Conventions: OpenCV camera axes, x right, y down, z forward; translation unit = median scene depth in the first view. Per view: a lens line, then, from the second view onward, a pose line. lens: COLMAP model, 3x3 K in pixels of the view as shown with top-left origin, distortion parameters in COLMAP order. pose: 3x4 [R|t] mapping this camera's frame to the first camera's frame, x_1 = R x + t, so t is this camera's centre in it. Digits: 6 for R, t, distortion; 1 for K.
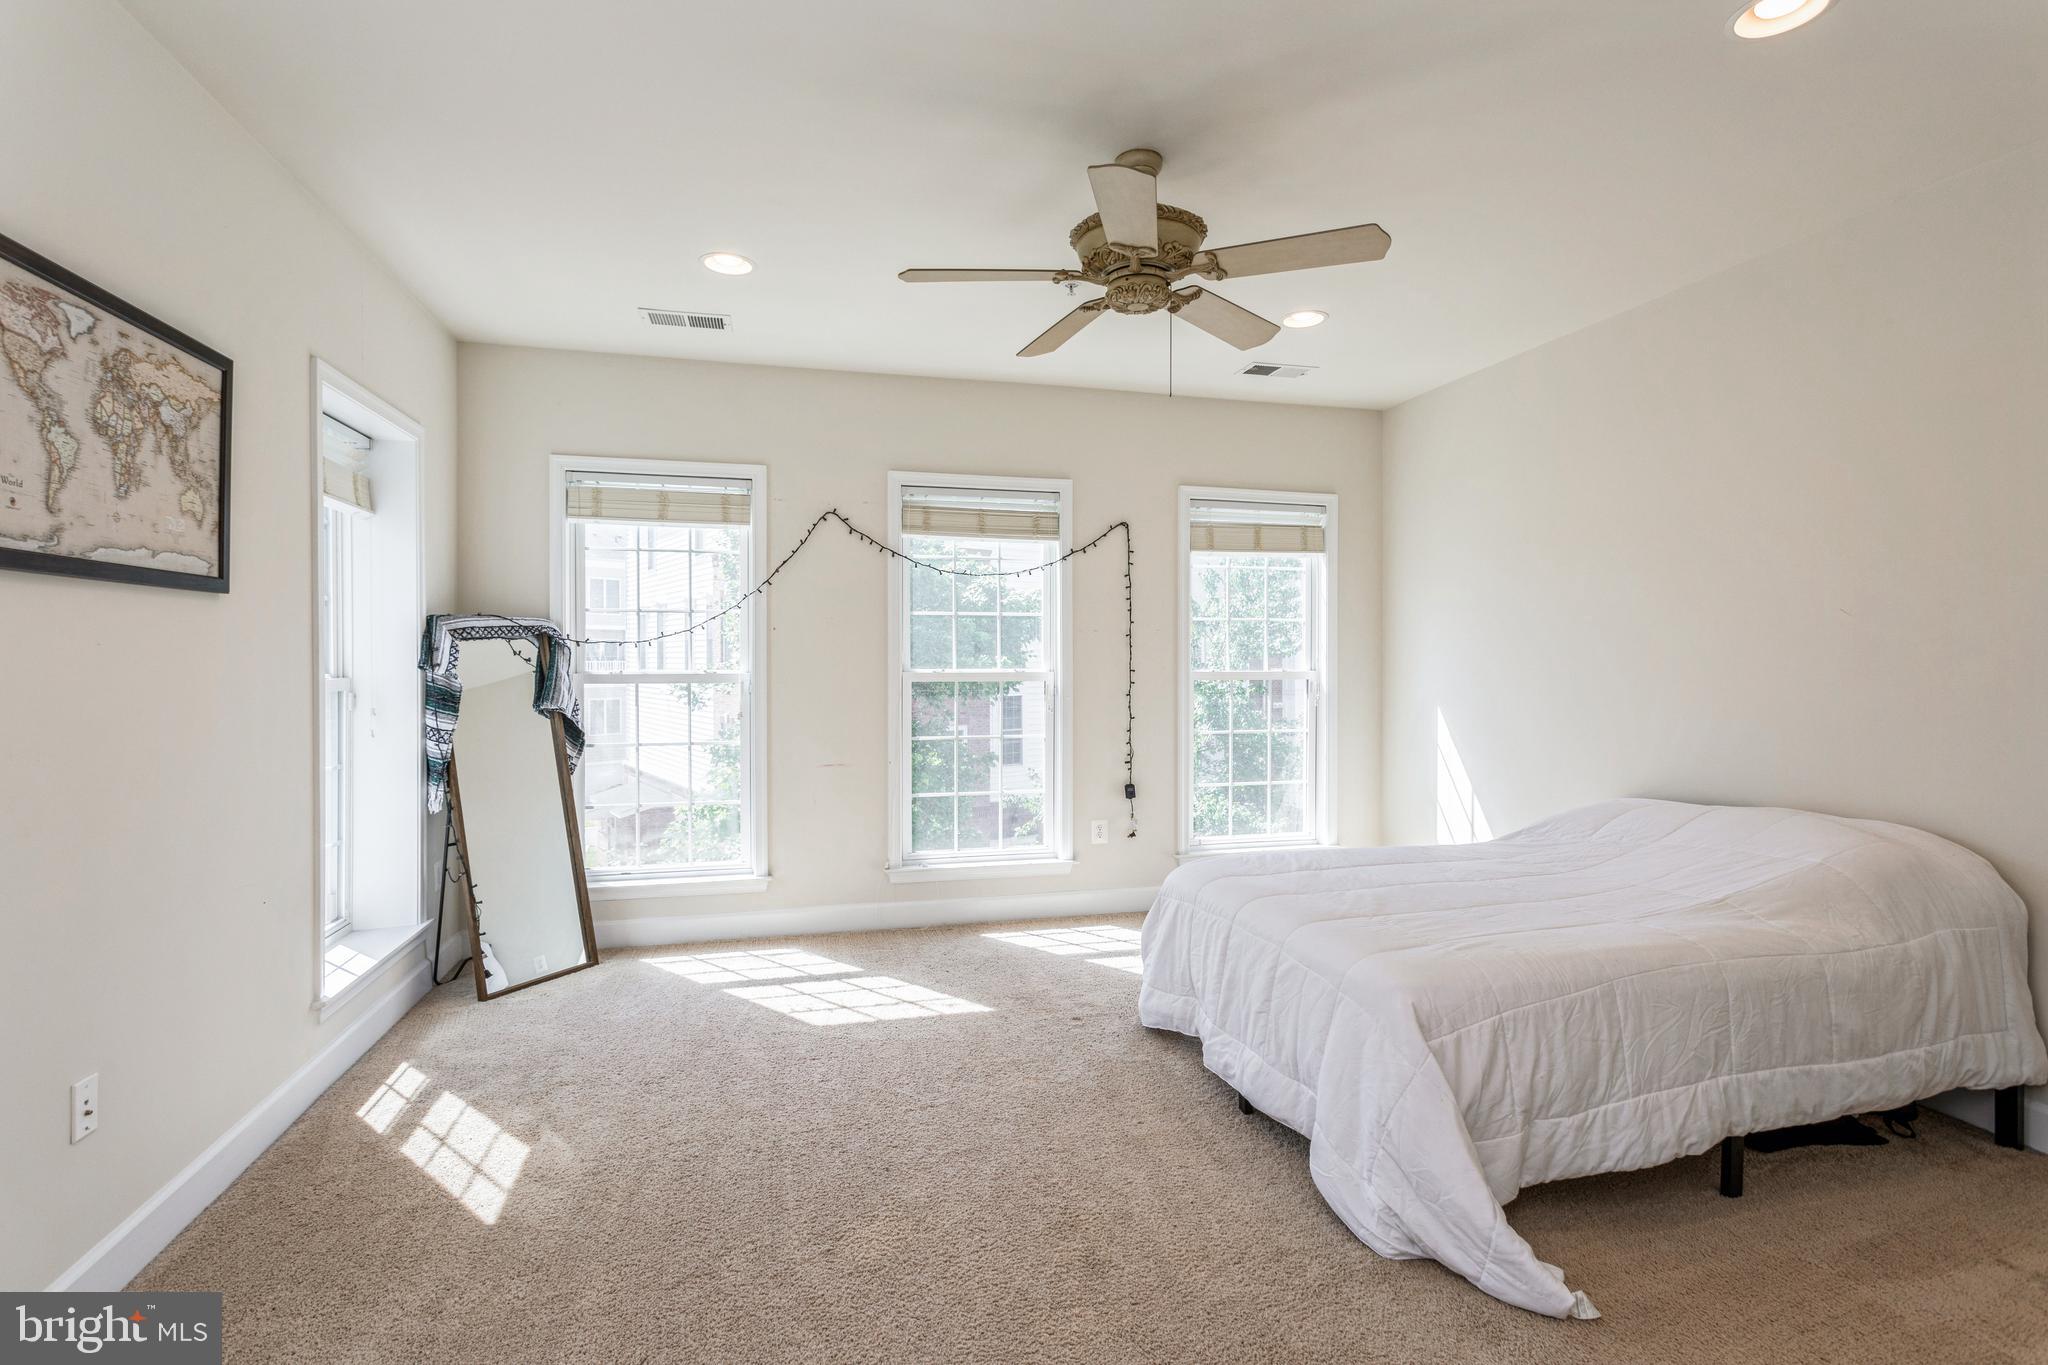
lens RADIAL K [[966.7, 0, 1029.6], [0, 966.7, 666.6], [0, 0, 1]] dist [0.003209, 0.000072]
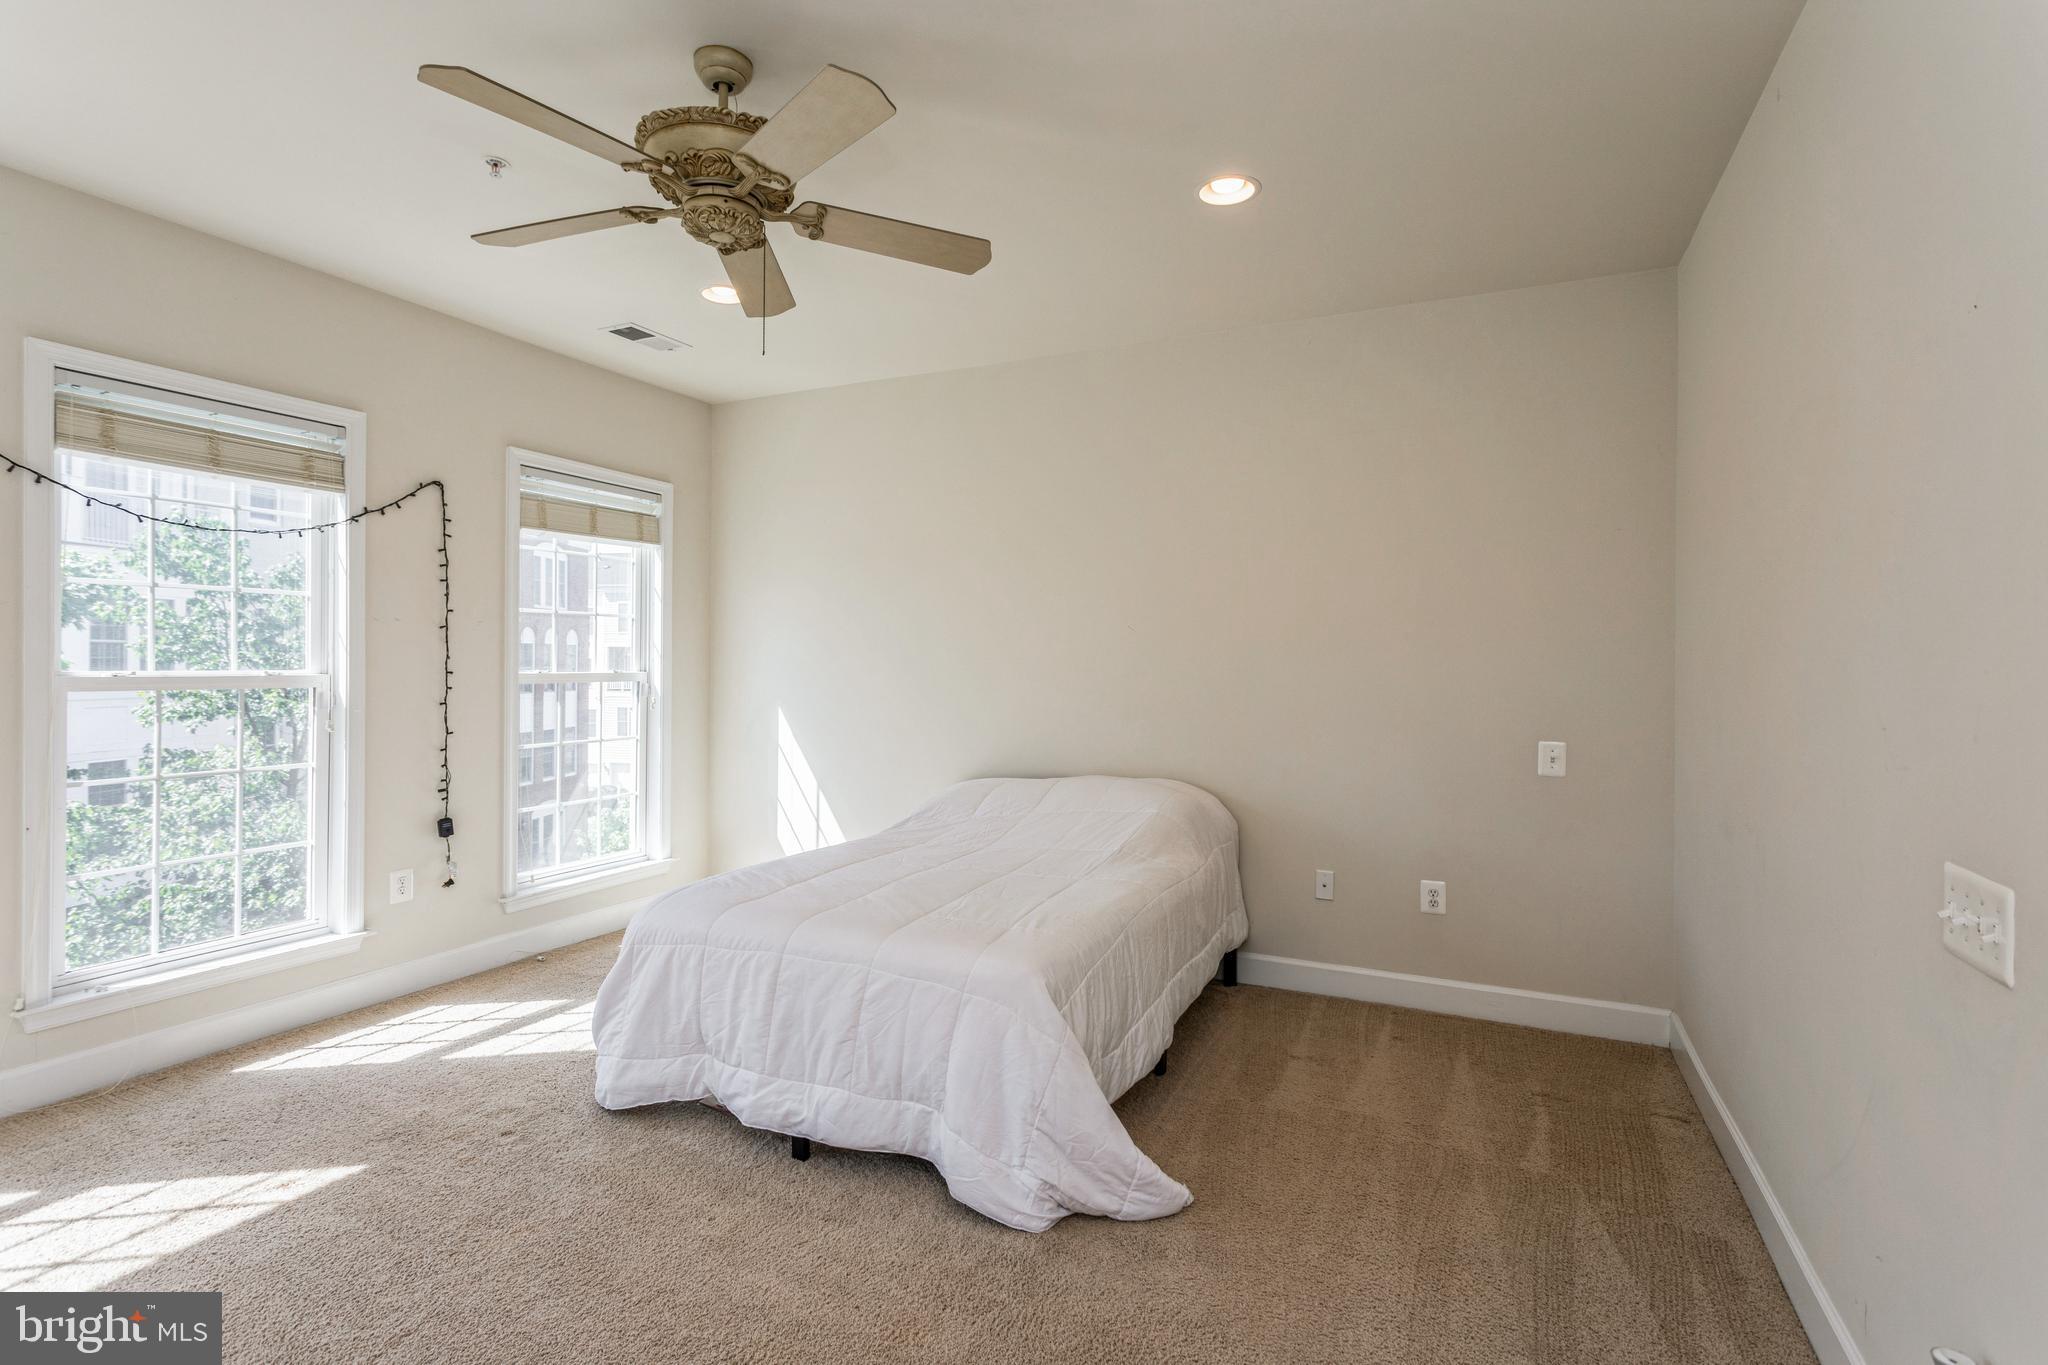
lens RADIAL K [[966.7, 0, 1021.3], [0, 966.7, 662.4], [0, 0, 1]] dist [0.003209, 0.000072]
pose [[0.647854, 0.004883, 0.761749, -0.246602], [-0.001898, 0.999987, -0.004795, -0.001461], [-0.761762, 0.001661, 0.647855, 0.184185]]
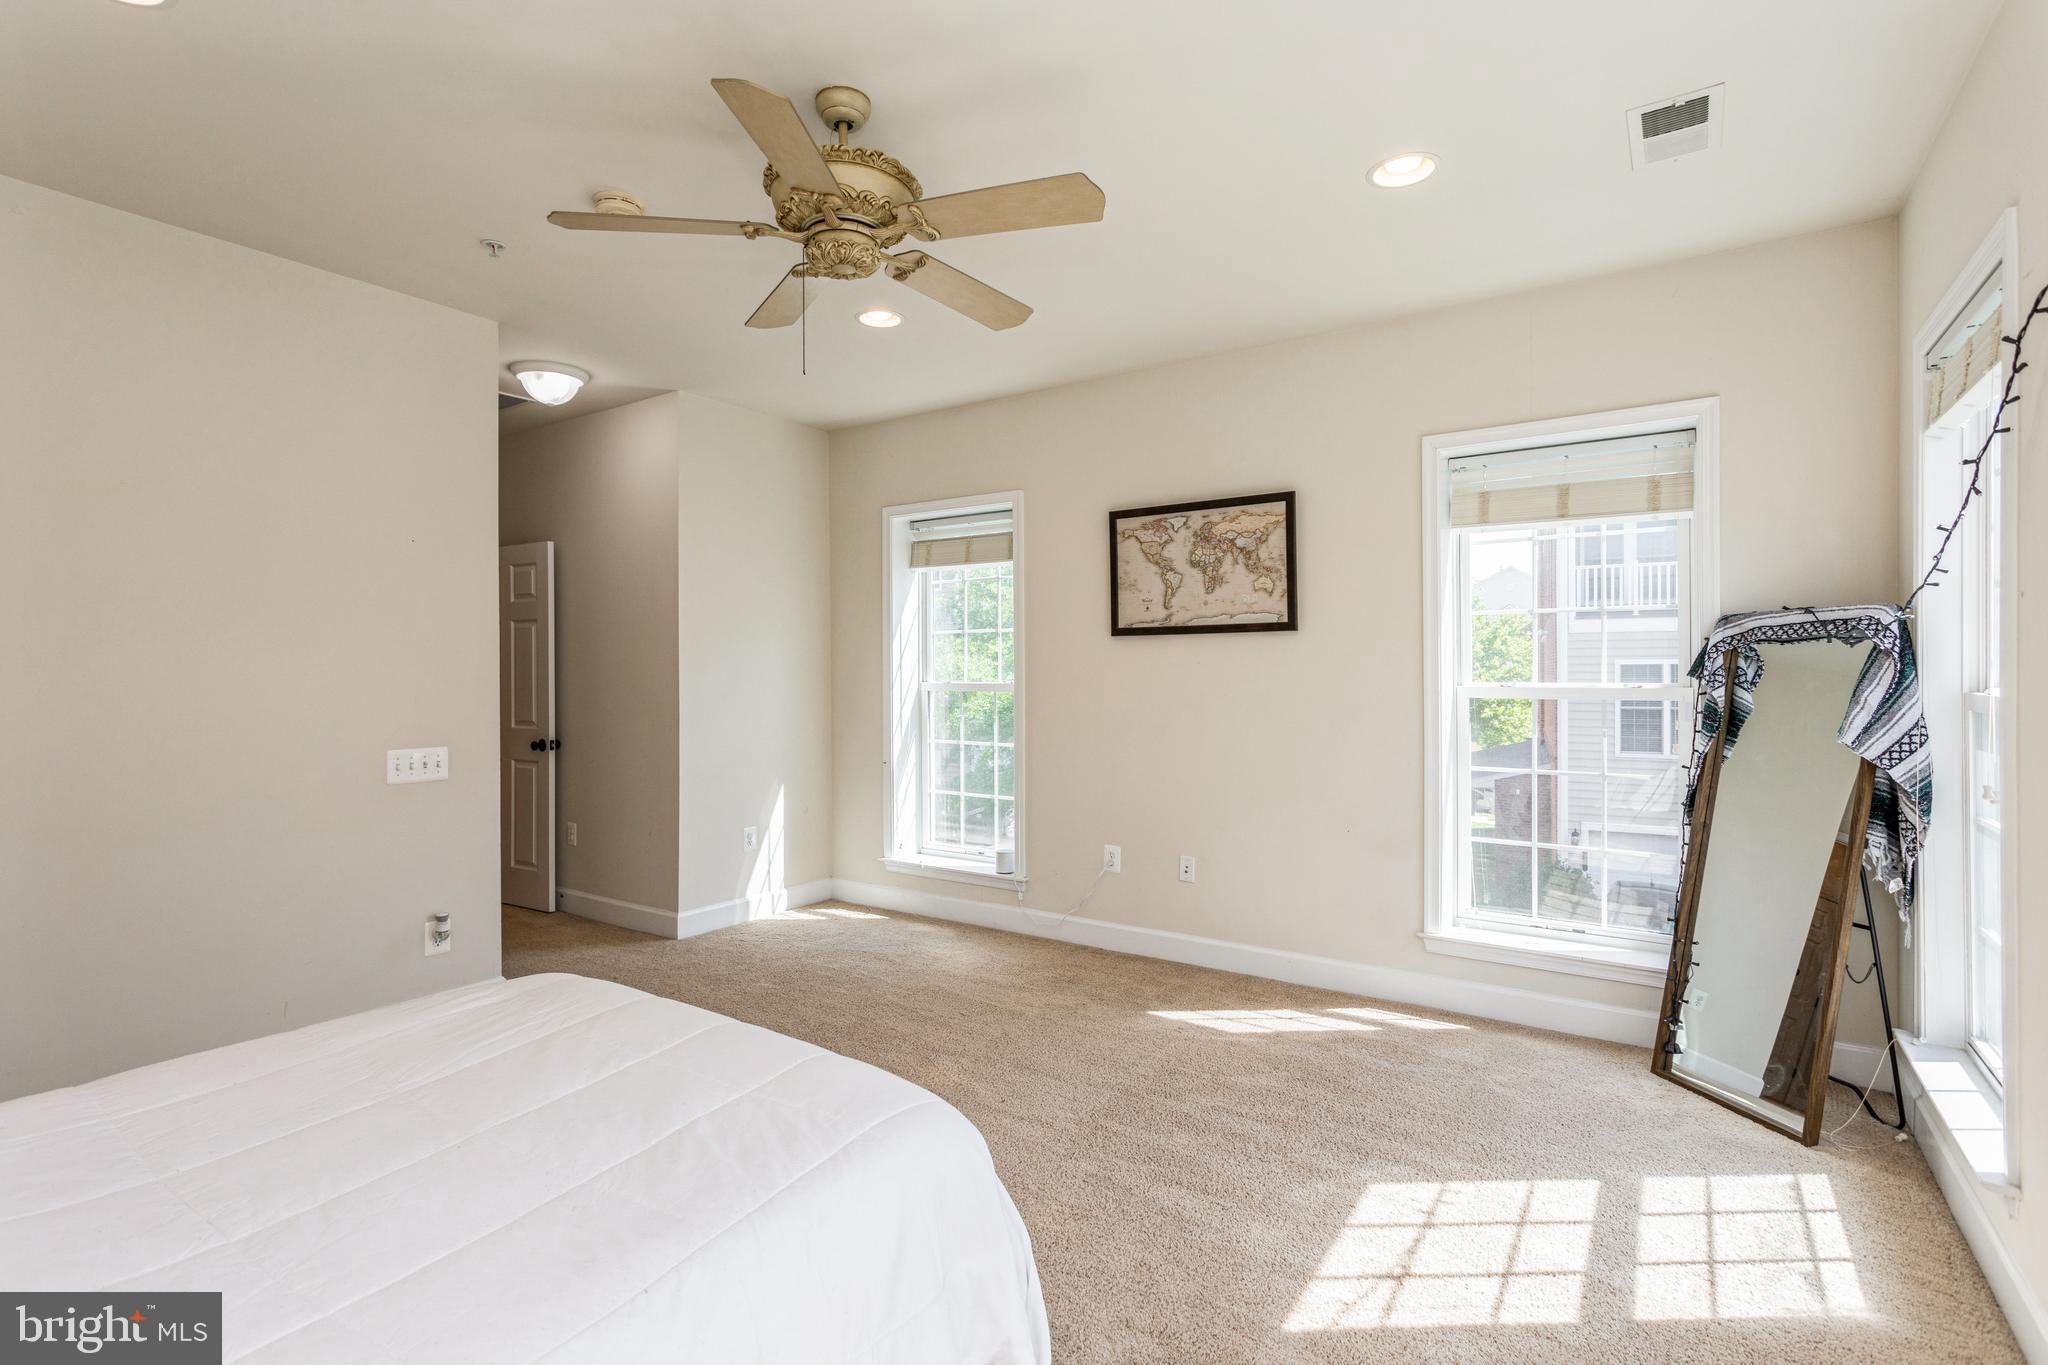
lens RADIAL K [[966.7, 0, 1029.7], [0, 966.7, 672.7], [0, 0, 1]] dist [0.003209, 0.000072]
pose [[-0.752506, 0.005858, -0.658560, 0.389304], [-0.000674, 0.999953, 0.009664, -0.011385], [0.658585, 0.007716, -0.752466, 1.224405]]
